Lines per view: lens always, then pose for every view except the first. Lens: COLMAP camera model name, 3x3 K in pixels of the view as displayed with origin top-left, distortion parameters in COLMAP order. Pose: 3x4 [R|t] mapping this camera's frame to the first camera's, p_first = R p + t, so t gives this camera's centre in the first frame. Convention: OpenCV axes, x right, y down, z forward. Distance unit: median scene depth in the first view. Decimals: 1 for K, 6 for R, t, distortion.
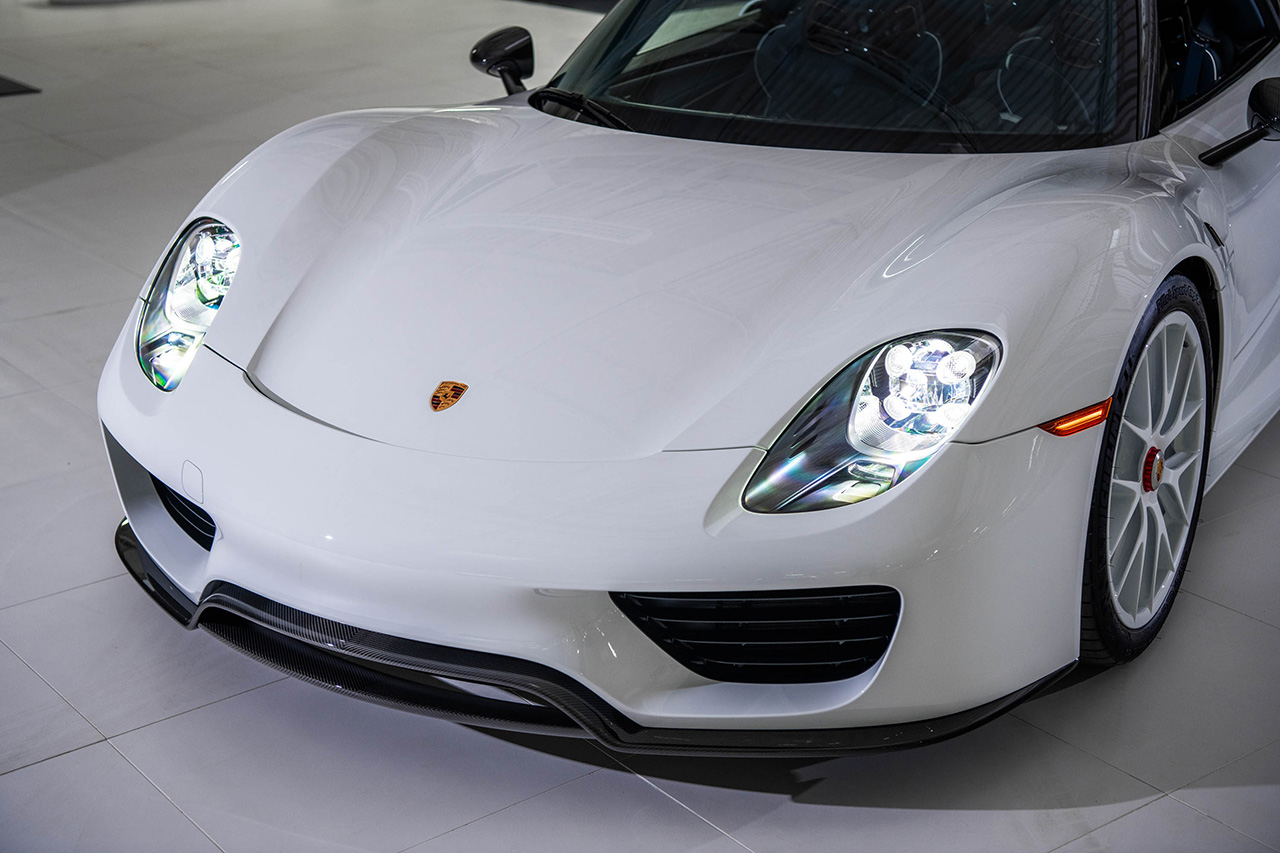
lens RADIAL K [[1927.4, 0, 634.2], [0, 1927.4, 425.2], [0, 0, 1]] dist [0.193522, 0.000000]
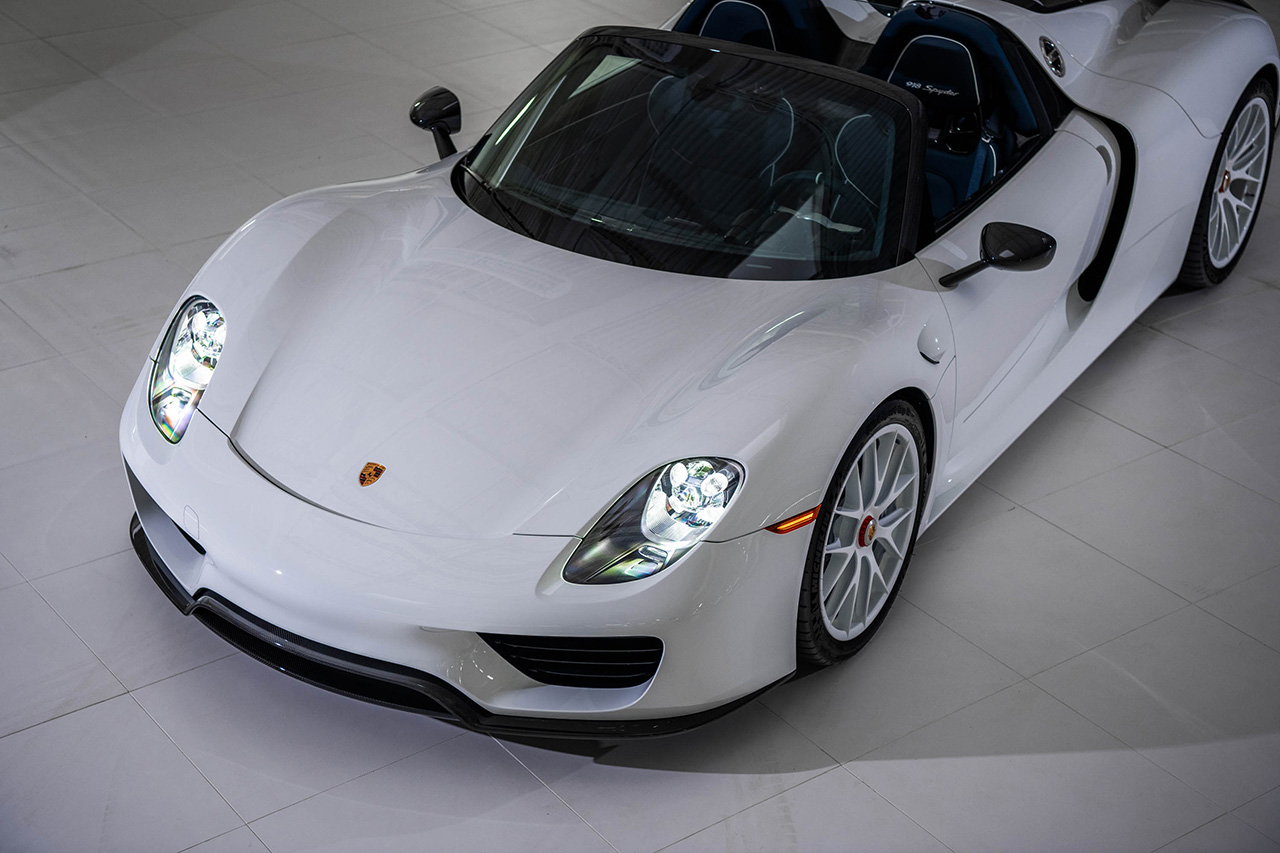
lens RADIAL K [[2109.3, 0, 643.9], [0, 2109.3, 427.1], [0, 0, 1]] dist [0.215073, 0.000000]
pose [[0.999060, 0.041850, 0.011295, 0.083691], [-0.042990, 0.989985, 0.134469, -0.261090], [-0.005554, -0.134828, 0.990853, -0.536364]]
